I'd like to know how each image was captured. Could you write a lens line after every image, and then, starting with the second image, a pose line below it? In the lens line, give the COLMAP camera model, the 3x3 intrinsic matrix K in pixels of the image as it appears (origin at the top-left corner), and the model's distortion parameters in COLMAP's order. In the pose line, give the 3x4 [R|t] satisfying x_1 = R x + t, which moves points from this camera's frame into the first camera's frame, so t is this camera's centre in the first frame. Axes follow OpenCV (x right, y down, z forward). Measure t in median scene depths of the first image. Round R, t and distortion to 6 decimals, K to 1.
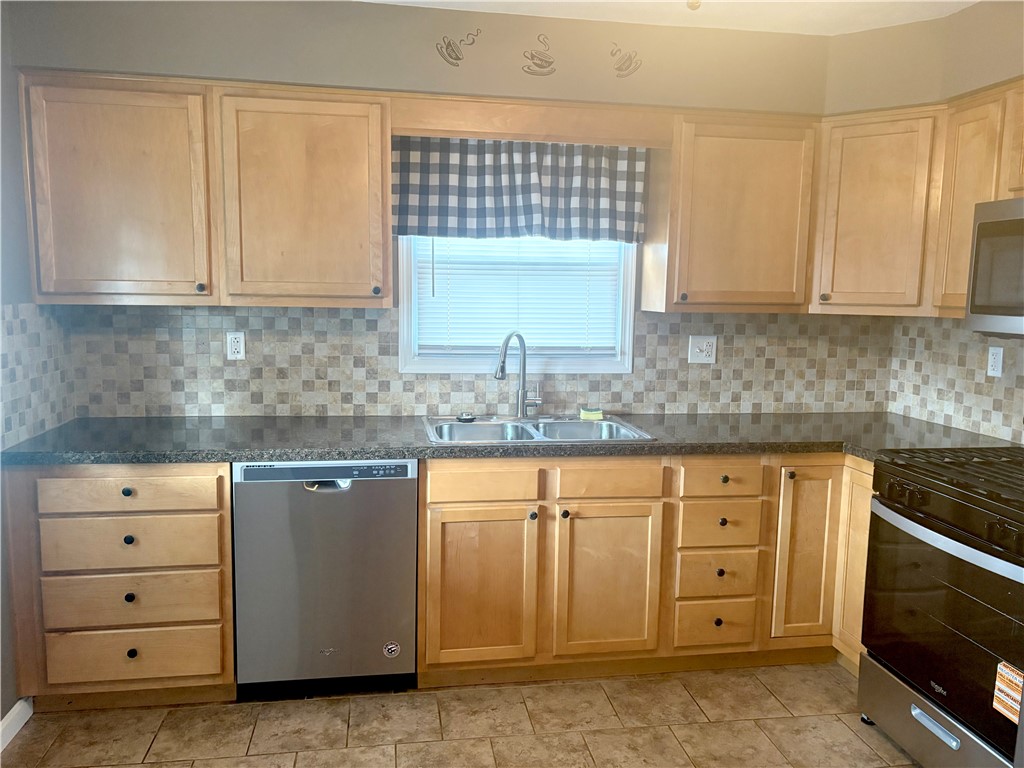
lens RADIAL K [[780.0, 0, 507.1], [0, 780.0, 382.3], [0, 0, 1]] dist [0.042096, -0.039722]
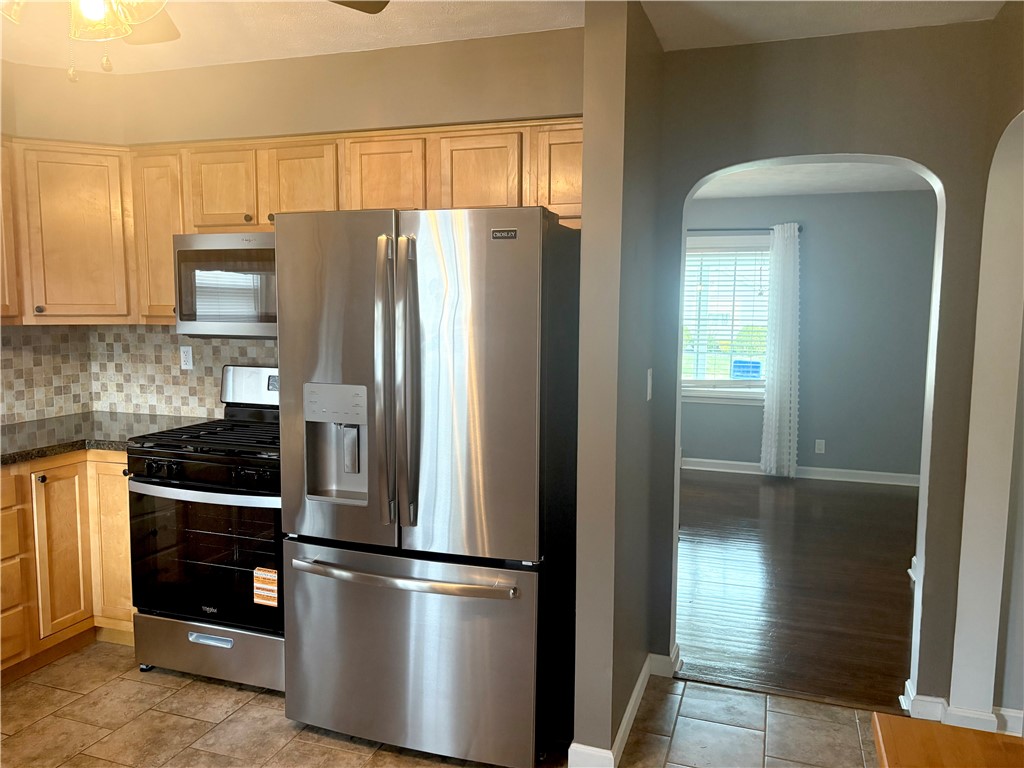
lens RADIAL K [[780.0, 0, 515.0], [0, 780.0, 384.0], [0, 0, 1]] dist [0.042096, -0.039722]
pose [[0.475425, -0.105645, 0.873390, -0.243802], [0.109194, 0.992173, 0.060574, -0.003057], [-0.872953, 0.066571, 0.483240, -0.070094]]
